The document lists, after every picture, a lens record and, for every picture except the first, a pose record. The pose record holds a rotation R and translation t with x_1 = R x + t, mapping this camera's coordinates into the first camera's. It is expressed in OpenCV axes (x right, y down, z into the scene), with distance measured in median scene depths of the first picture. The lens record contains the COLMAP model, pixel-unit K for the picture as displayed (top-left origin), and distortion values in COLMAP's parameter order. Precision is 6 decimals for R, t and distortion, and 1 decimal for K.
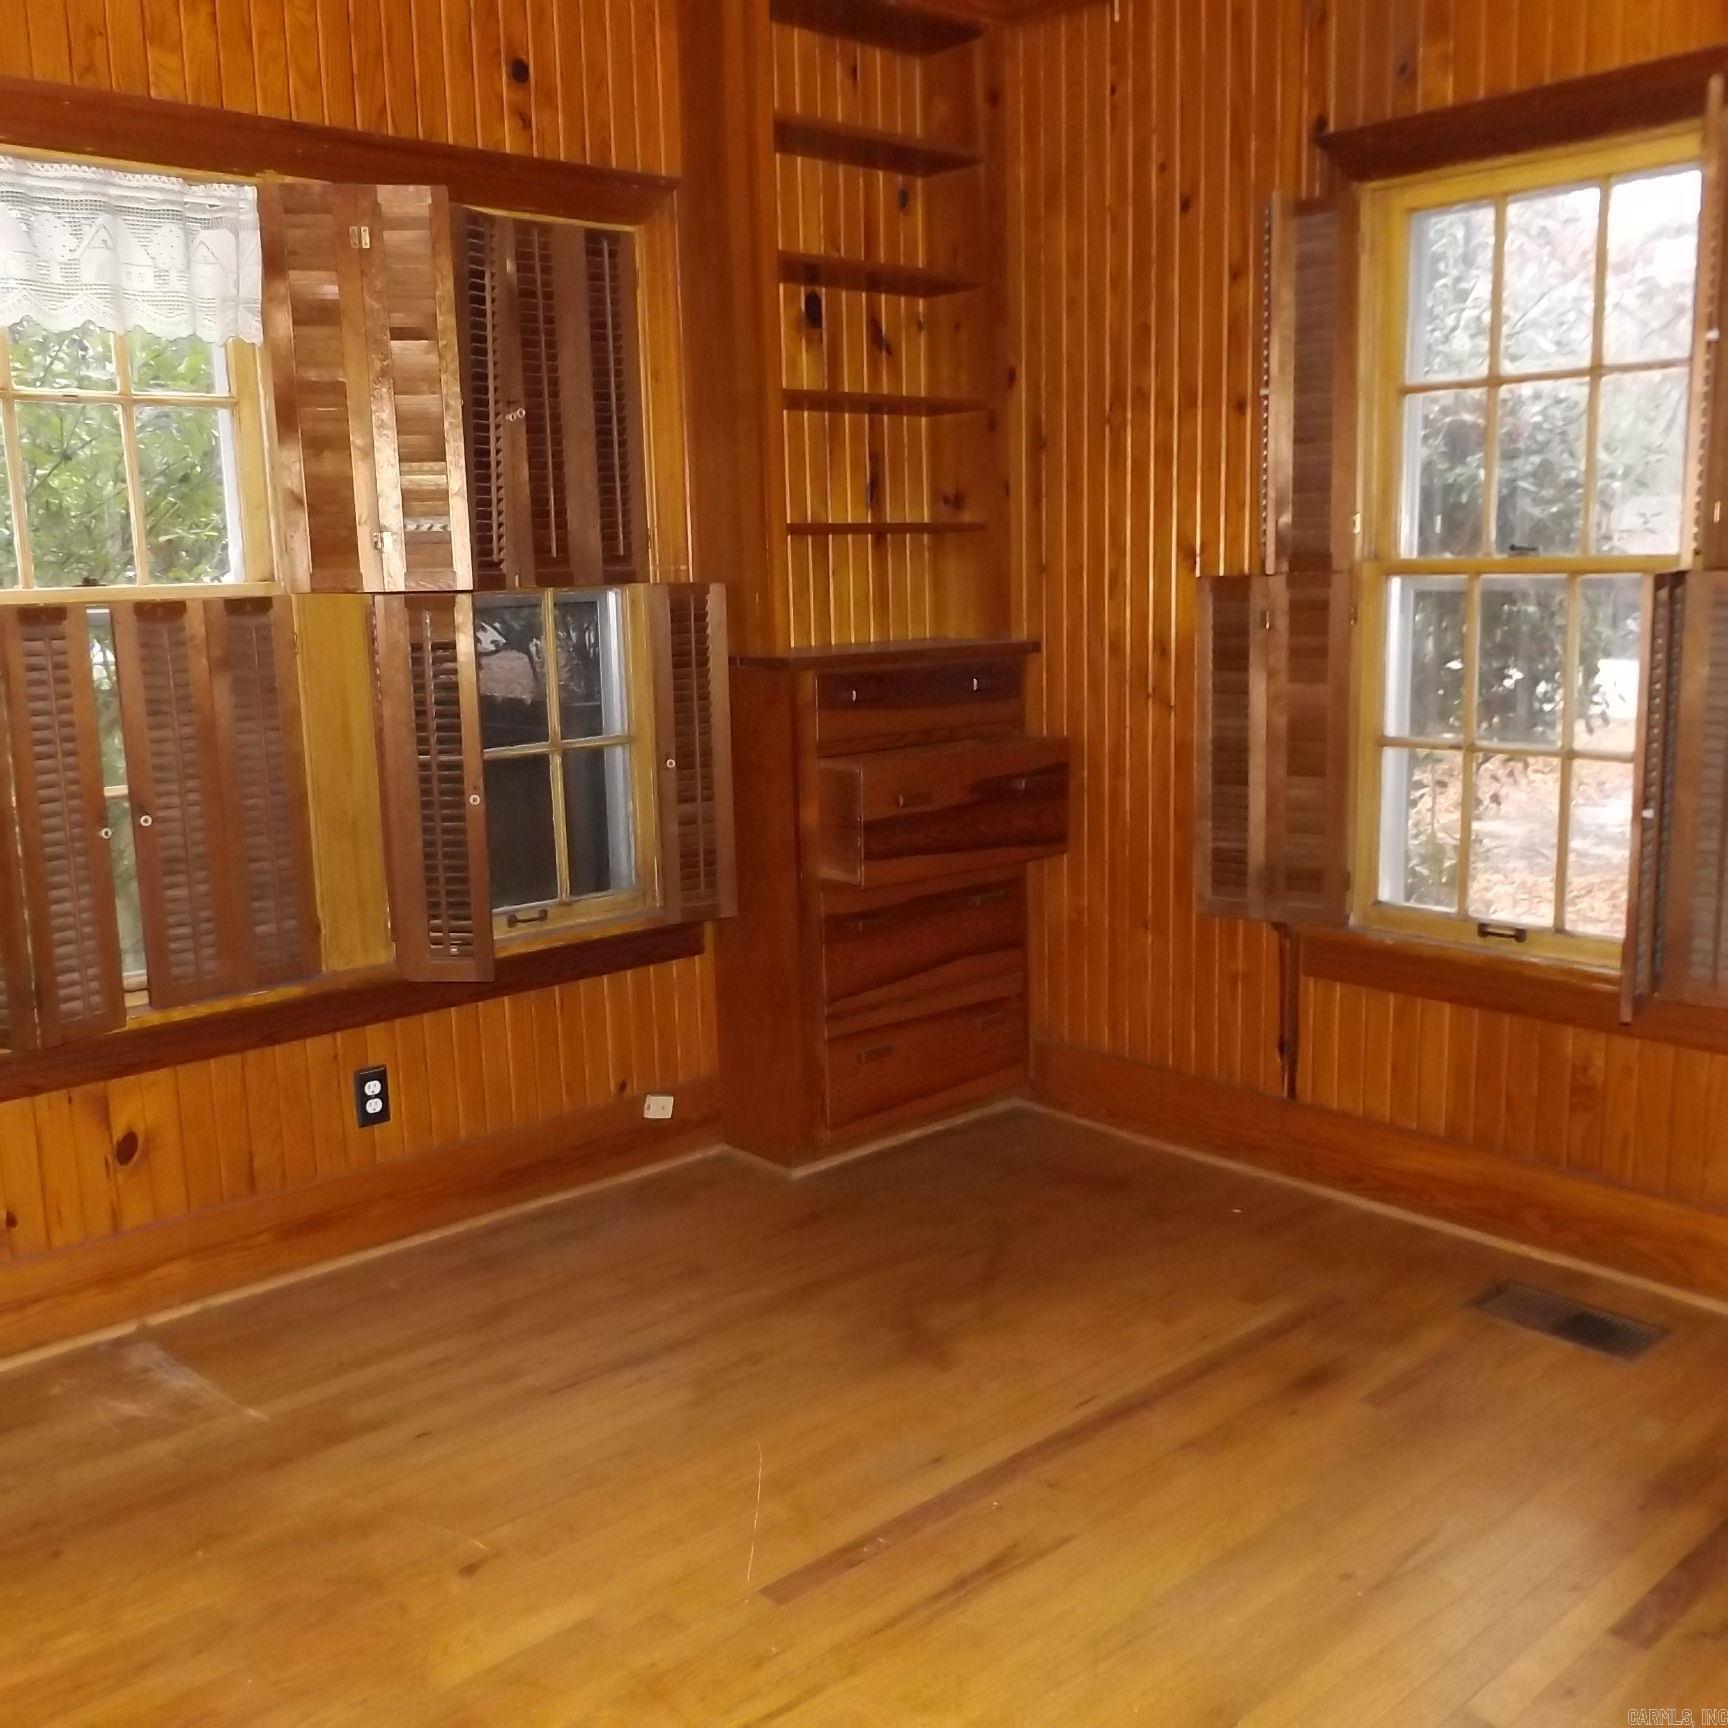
lens RADIAL K [[1745.6, 0, 868.6], [0, 1745.6, 863.0], [0, 0, 1]] dist [0.001792, 0.000000]
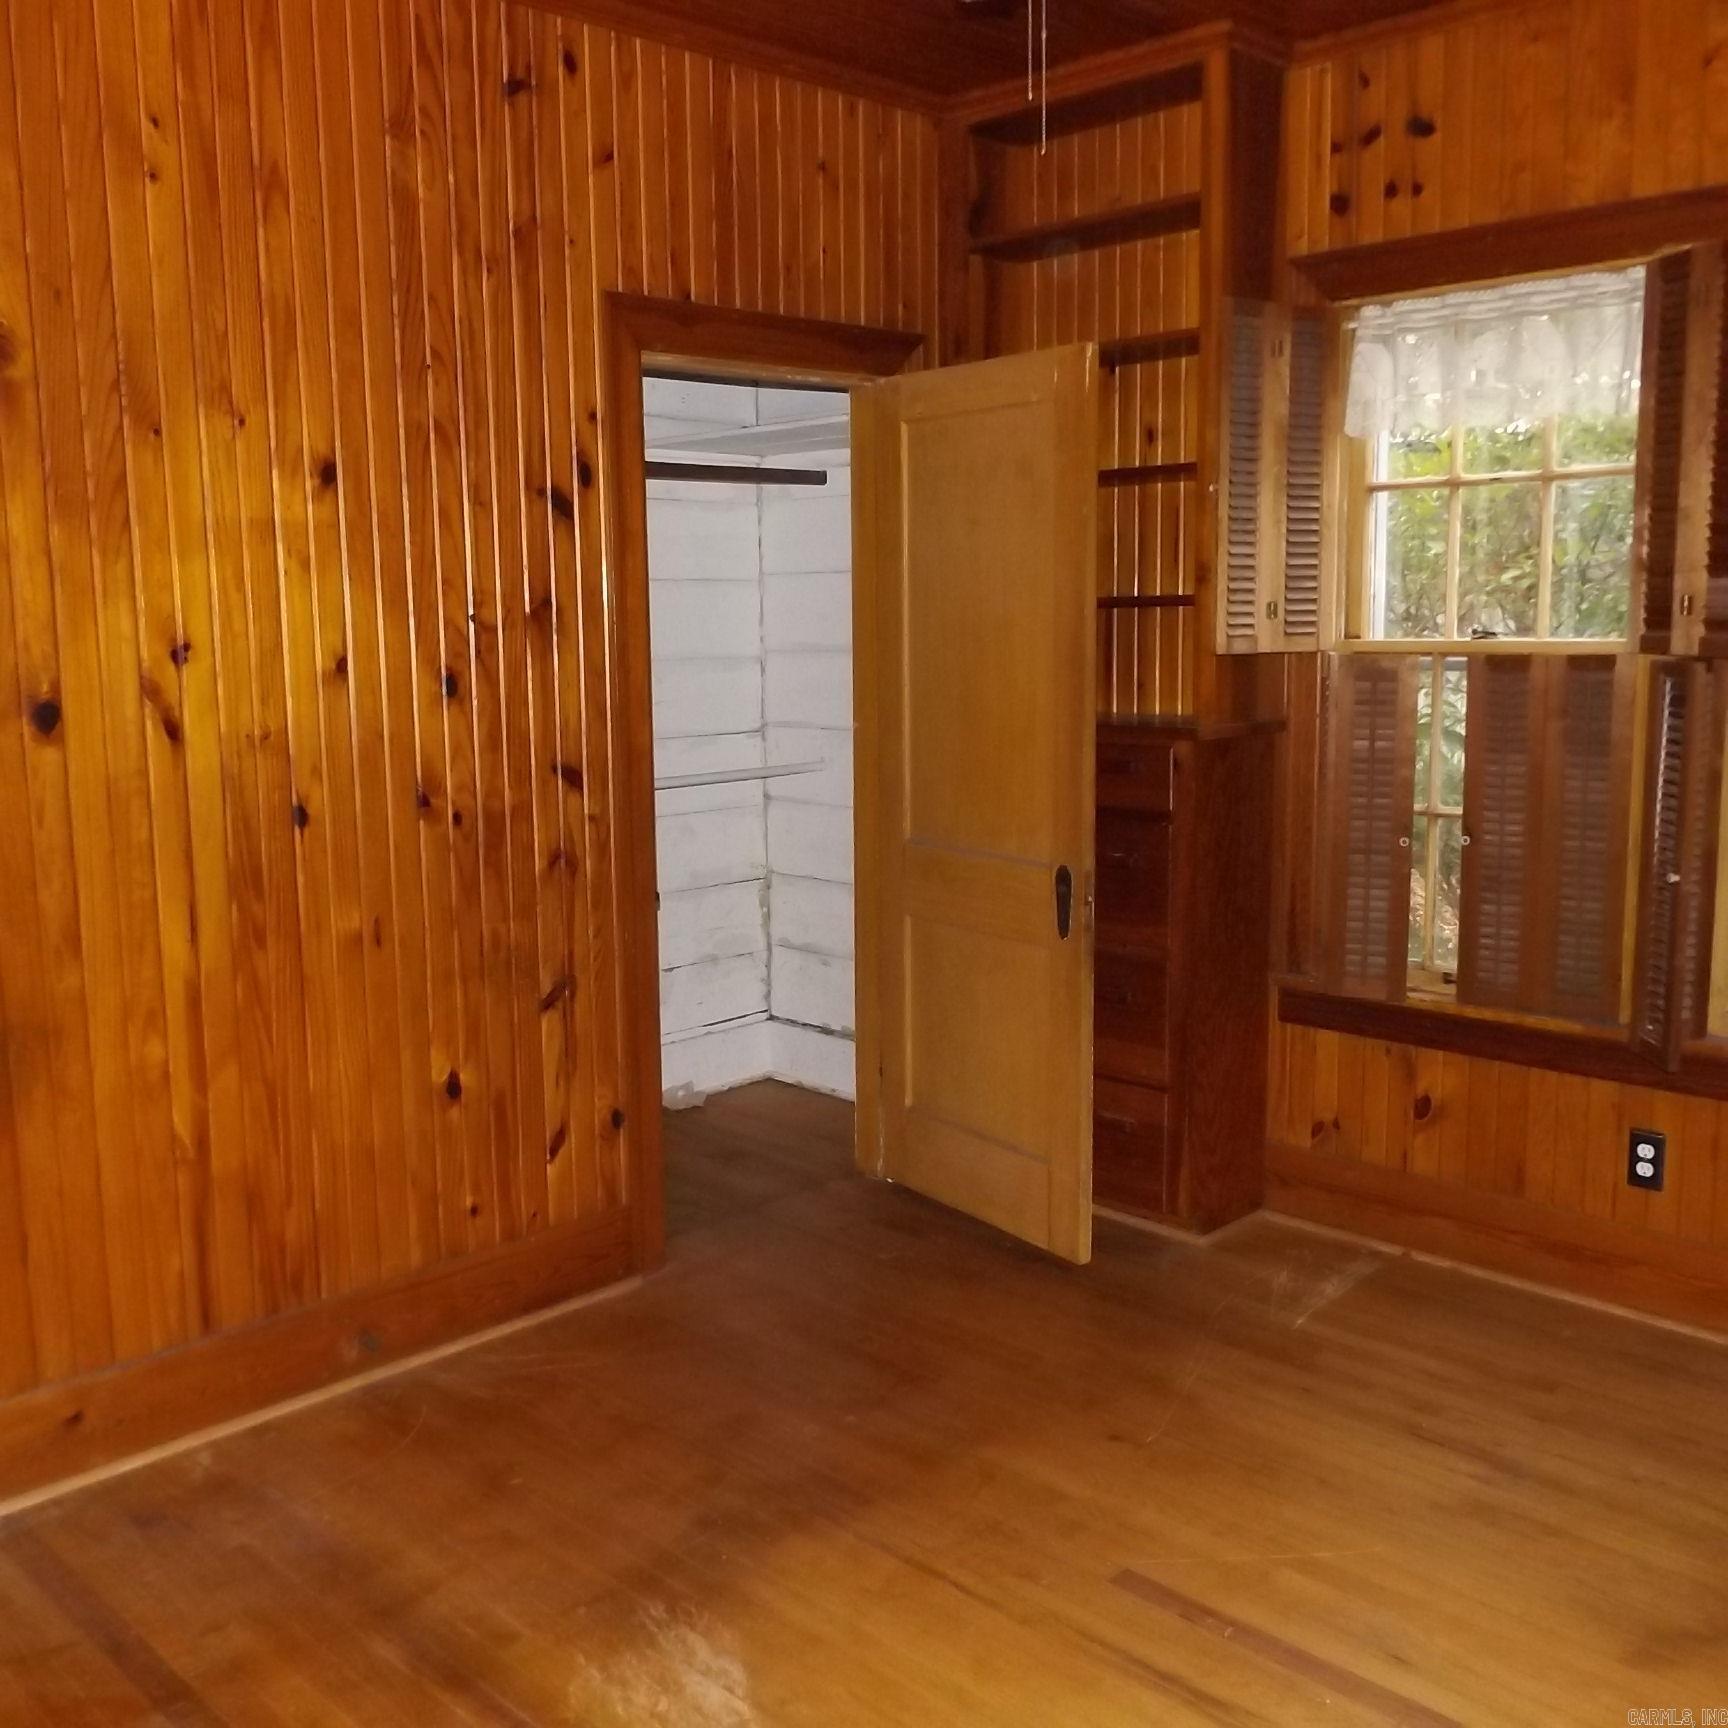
lens RADIAL K [[1745.6, 0, 868.1], [0, 1745.6, 865.8], [0, 0, 1]] dist [0.001792, 0.000000]
pose [[0.044538, 0.166369, -0.985057, 0.707218], [-0.163279, 0.973989, 0.157117, -0.123243], [0.985574, 0.153841, 0.070544, 0.516274]]
